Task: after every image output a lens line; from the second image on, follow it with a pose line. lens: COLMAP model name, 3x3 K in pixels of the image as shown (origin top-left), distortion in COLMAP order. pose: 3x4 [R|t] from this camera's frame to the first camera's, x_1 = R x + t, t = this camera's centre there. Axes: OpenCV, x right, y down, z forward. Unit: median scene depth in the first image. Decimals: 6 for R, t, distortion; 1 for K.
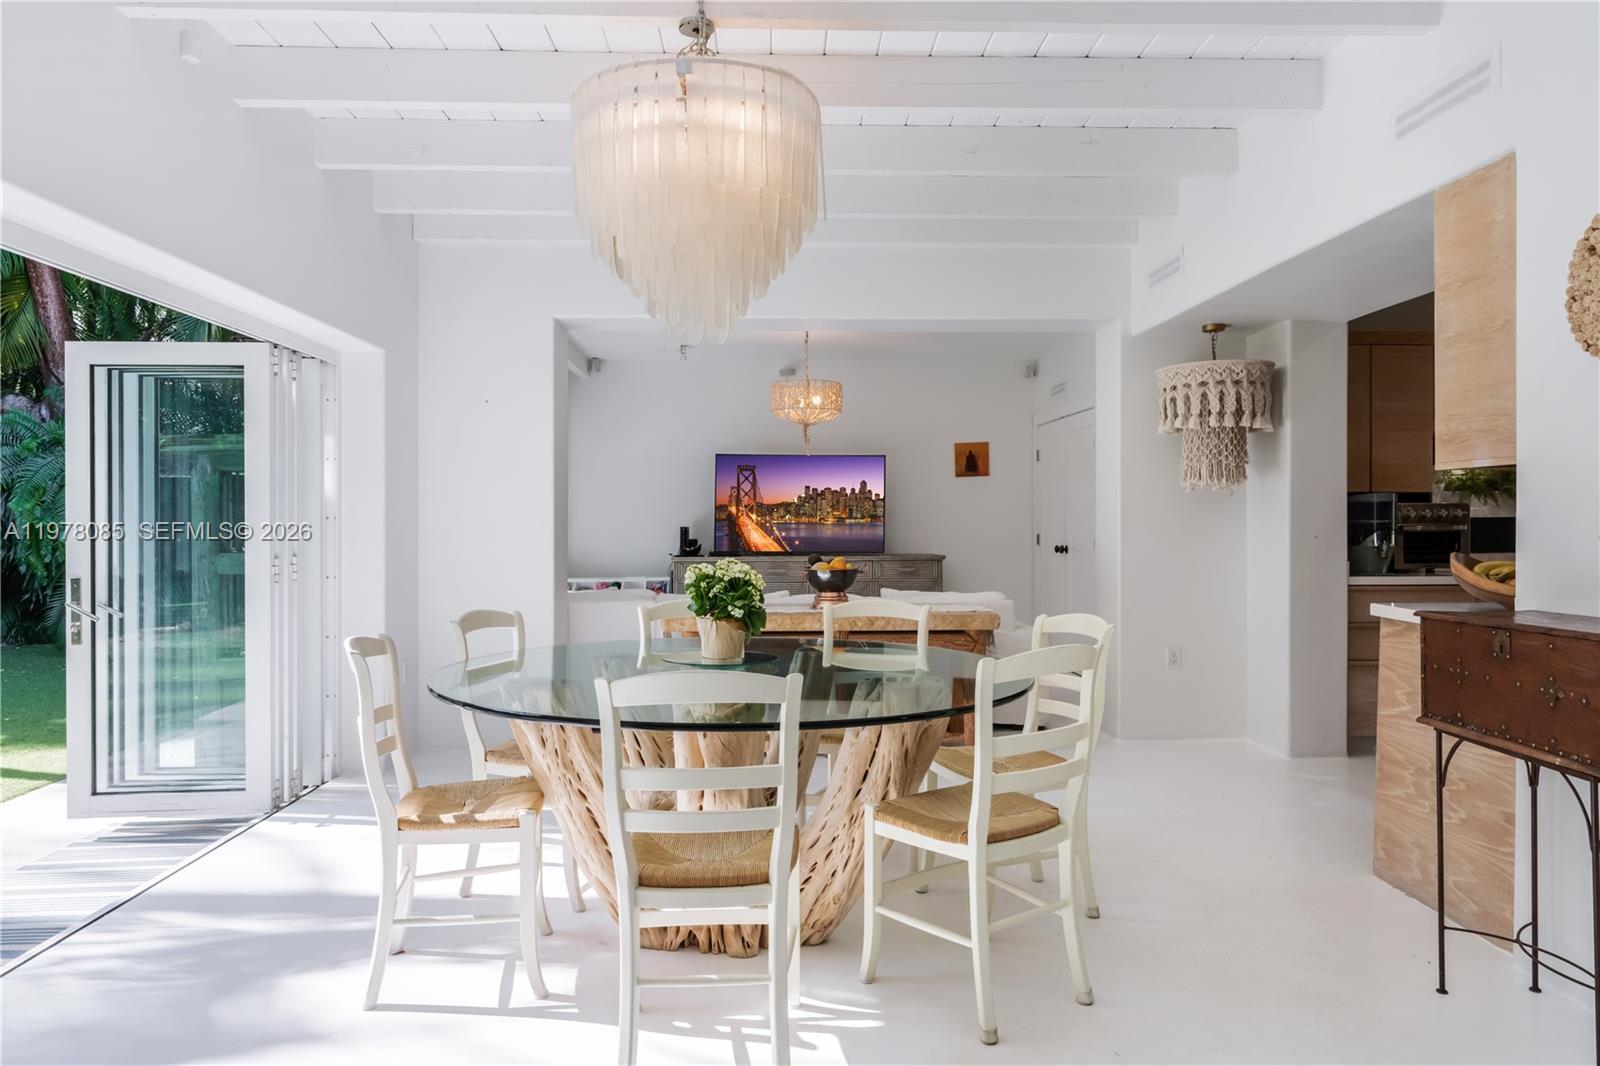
lens RADIAL K [[991.9, 0, 807.5], [0, 991.9, 533.0], [0, 0, 1]] dist [0.001872, 0.005915]
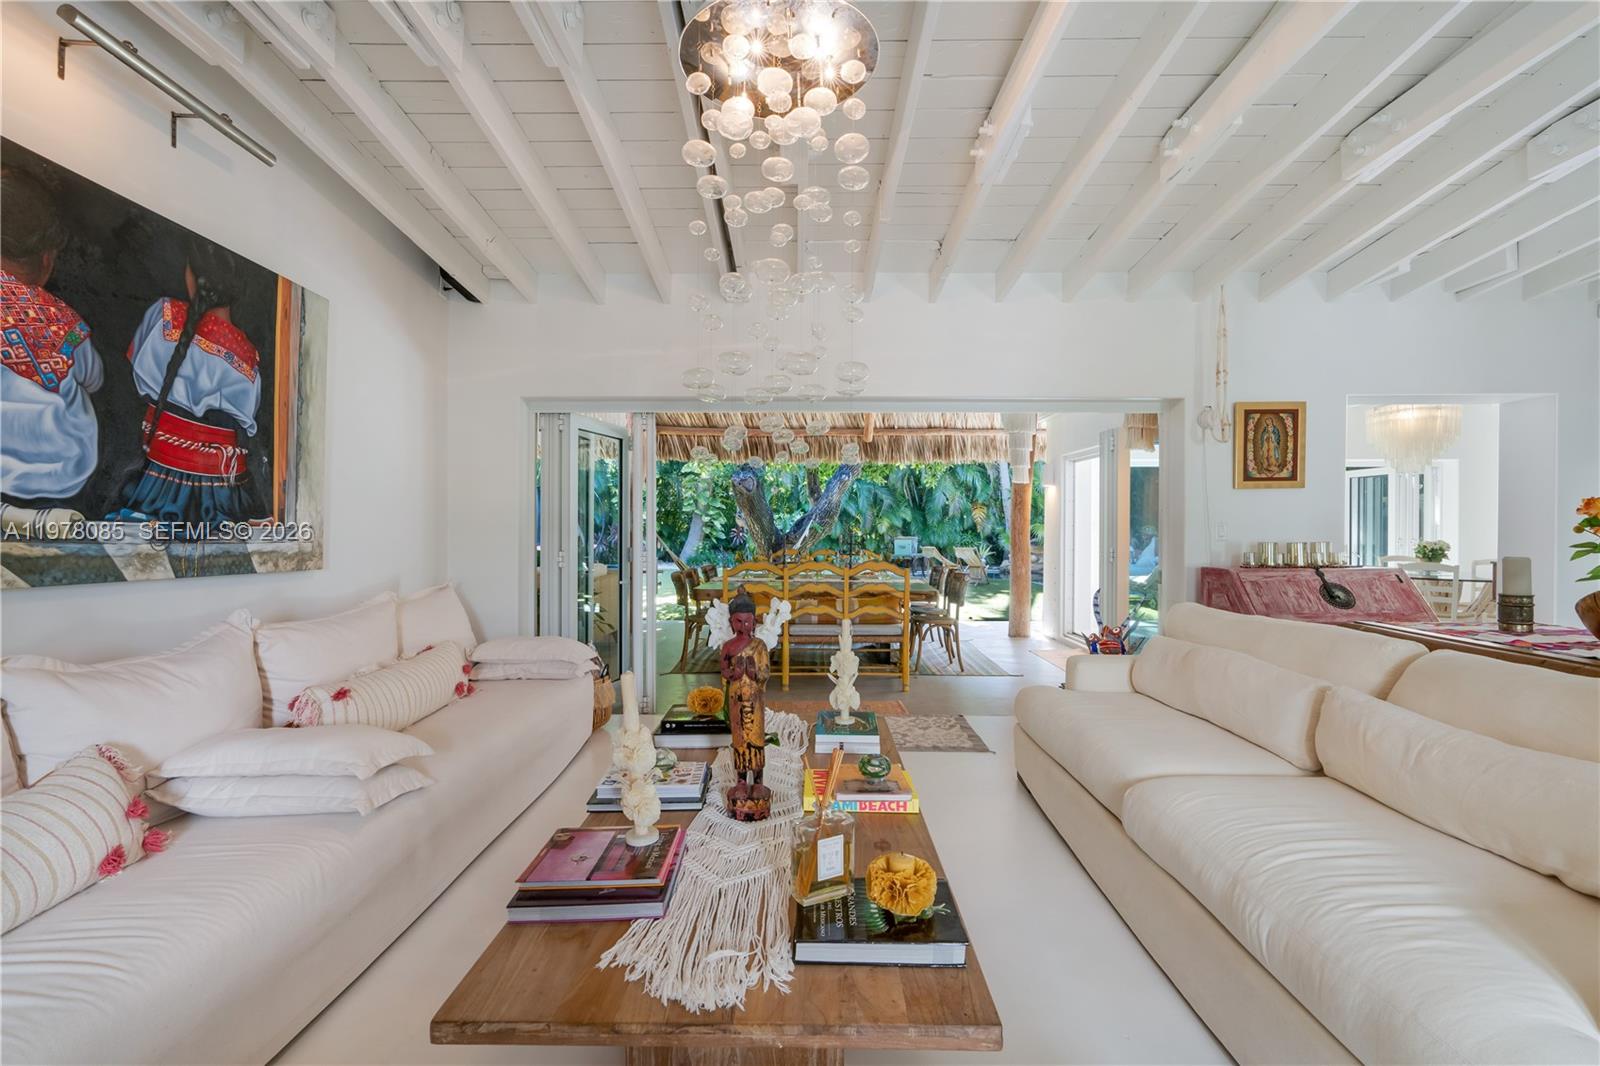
lens RADIAL K [[717.4, 0, 804.5], [0, 717.4, 522.2], [0, 0, 1]] dist [-0.008471, 0.002142]
pose [[-0.038833, -0.001474, -0.999245, 1.382950], [-0.012996, 0.999915, -0.000970, -0.001958], [0.999161, 0.012948, -0.038848, -0.570179]]
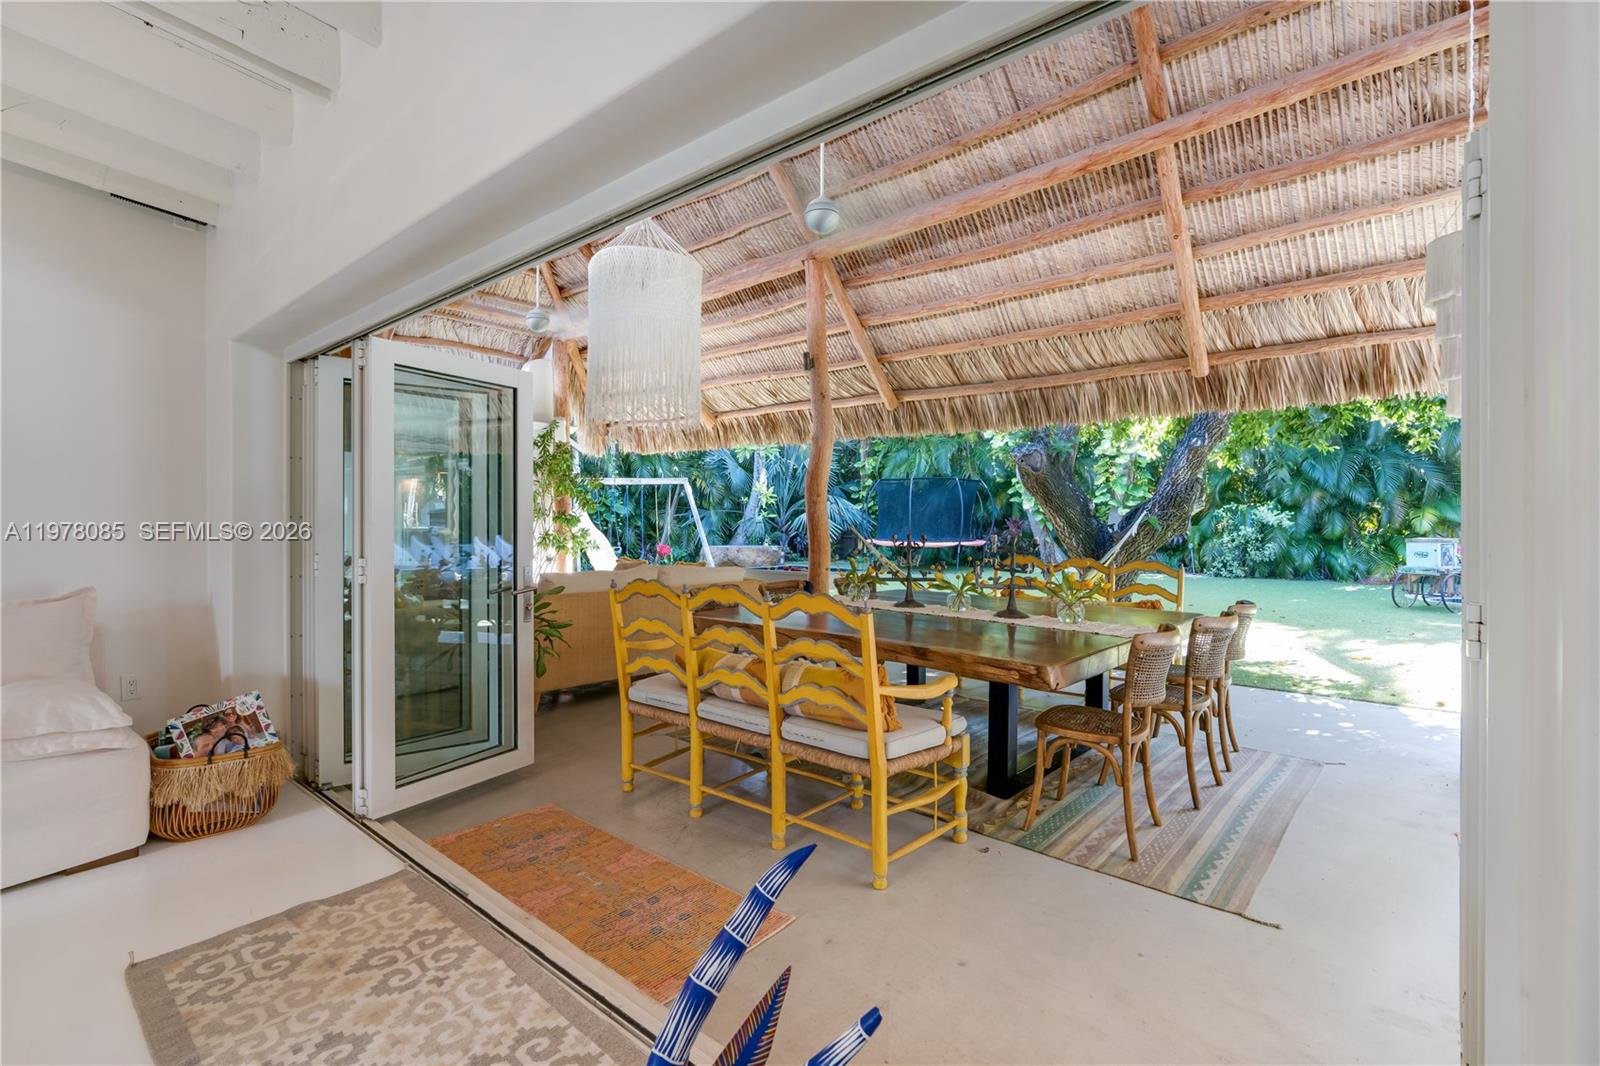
lens RADIAL K [[717.4, 0, 804.2], [0, 717.4, 525.1], [0, 0, 1]] dist [-0.008471, 0.002142]
pose [[-0.670763, 0.007850, -0.741631, 0.632258], [-0.007555, 0.999820, 0.017416, -0.003120], [0.741634, 0.017285, -0.670582, -0.136495]]
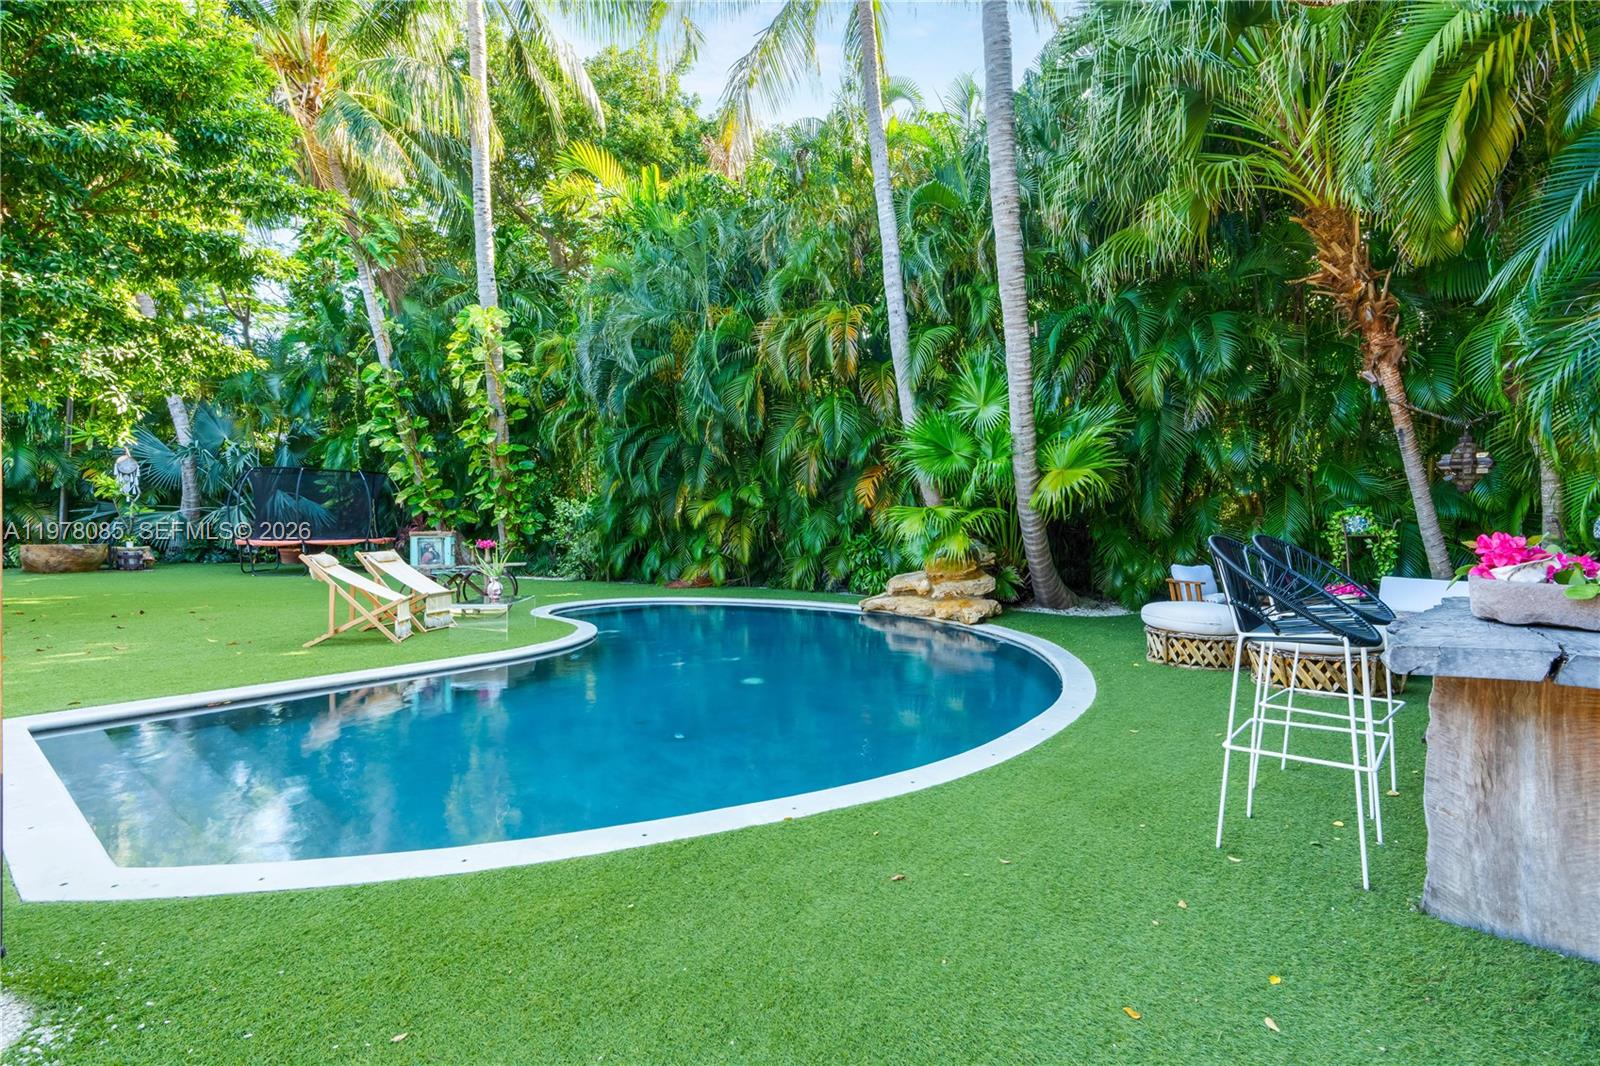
lens RADIAL K [[717.4, 0, 802.2], [0, 717.4, 531.8], [0, 0, 1]] dist [-0.008471, 0.002142]
pose [[-0.650297, 0.008568, -0.759631, -1.492988], [-0.009883, 0.999756, 0.019737, 0.019052], [0.759615, 0.020342, -0.650054, 1.697987]]
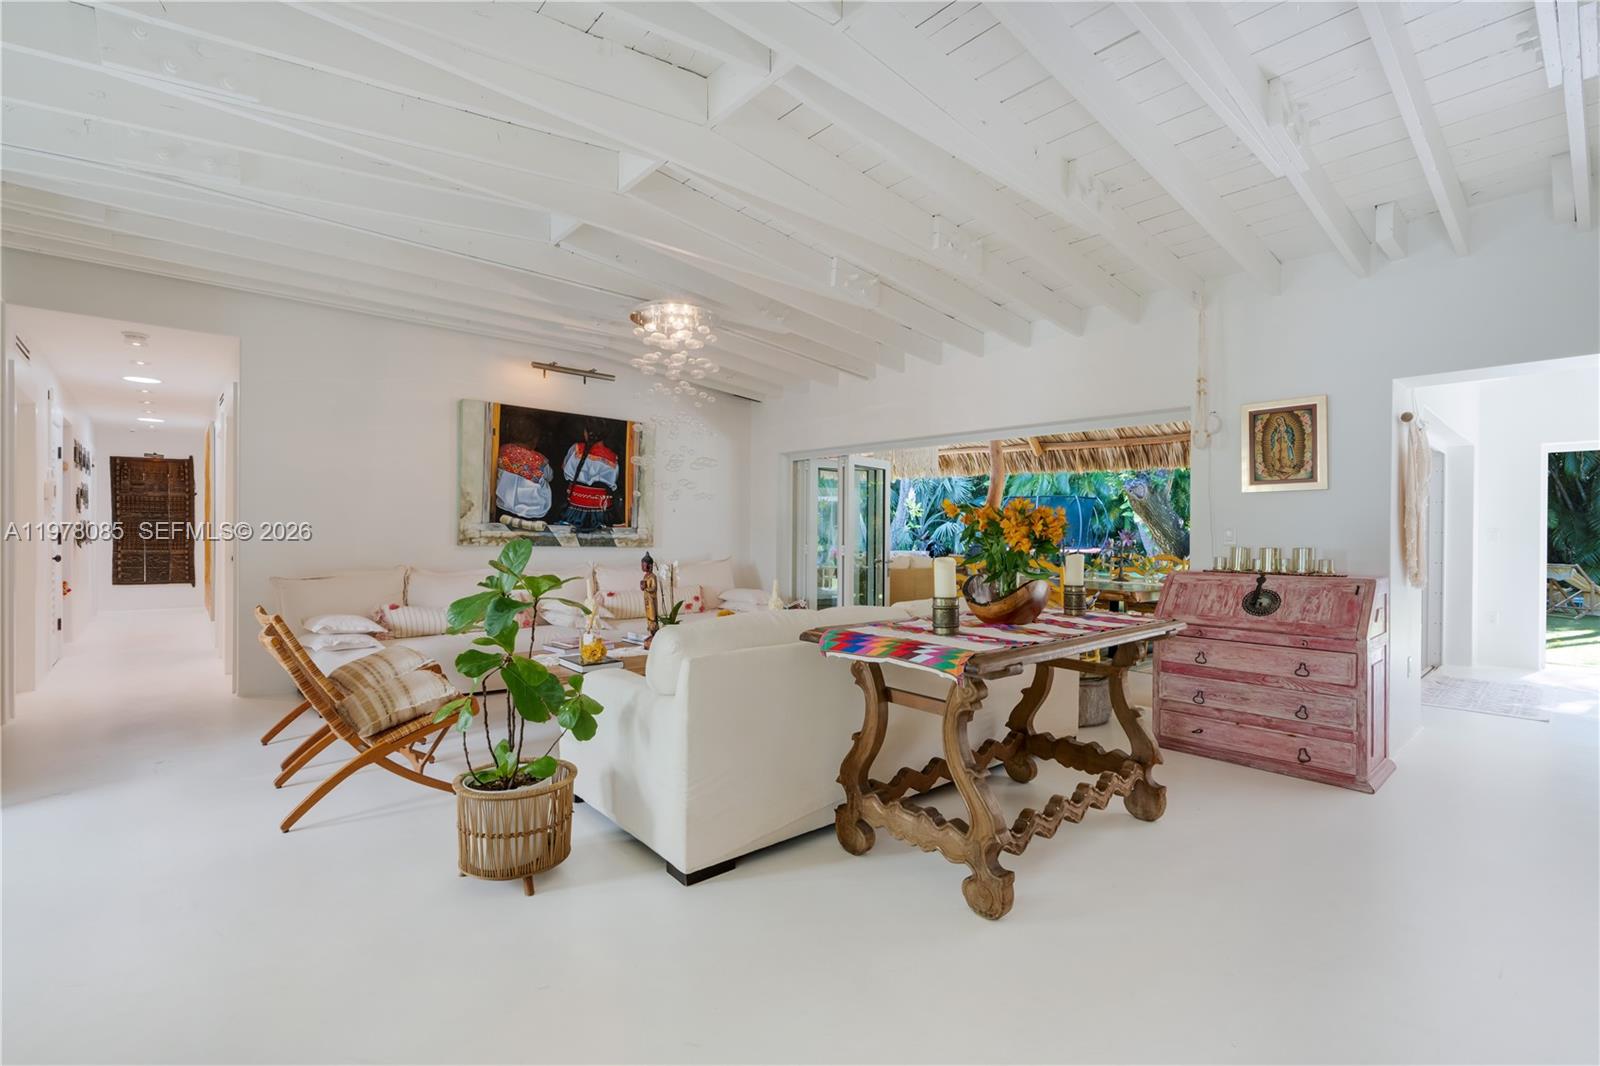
lens RADIAL K [[717.4, 0, 811.3], [0, 717.4, 535.3], [0, 0, 1]] dist [-0.008471, 0.002142]
pose [[-0.762041, 0.003128, -0.647521, 1.442416], [-0.012465, 0.999732, 0.019498, -0.009985], [0.647408, 0.022929, -0.761798, 0.266730]]
